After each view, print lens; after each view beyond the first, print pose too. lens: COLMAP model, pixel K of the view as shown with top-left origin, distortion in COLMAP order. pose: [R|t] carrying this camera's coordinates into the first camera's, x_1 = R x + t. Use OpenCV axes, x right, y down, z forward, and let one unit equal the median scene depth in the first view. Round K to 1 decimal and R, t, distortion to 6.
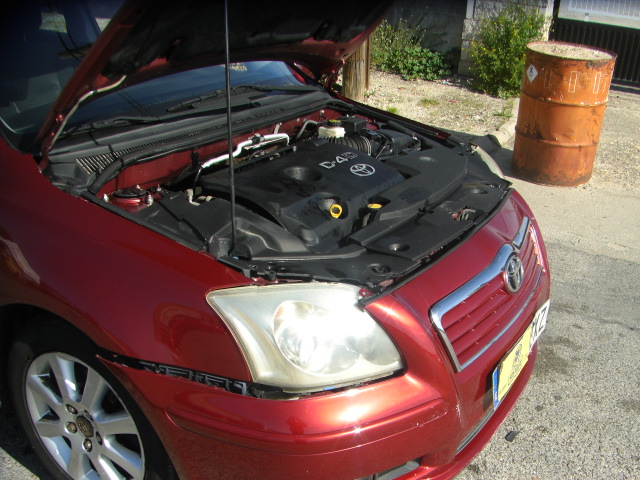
lens RADIAL K [[702.9, 0, 328.8], [0, 702.9, 294.6], [0, 0, 1]] dist [-0.123071, 0.000000]
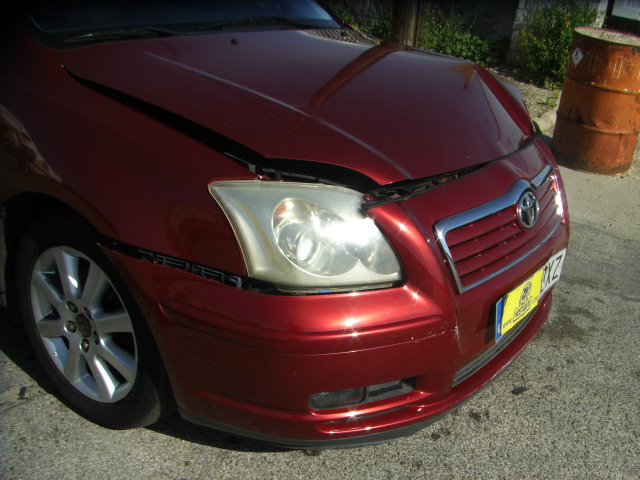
lens RADIAL K [[702.9, 0, 333.5], [0, 702.9, 292.1], [0, 0, 1]] dist [-0.123071, 0.000000]
pose [[0.995385, 0.084668, -0.045176, 0.045928], [-0.084802, 0.996397, -0.001055, 0.107535], [0.044924, 0.004881, 0.998978, 0.012670]]
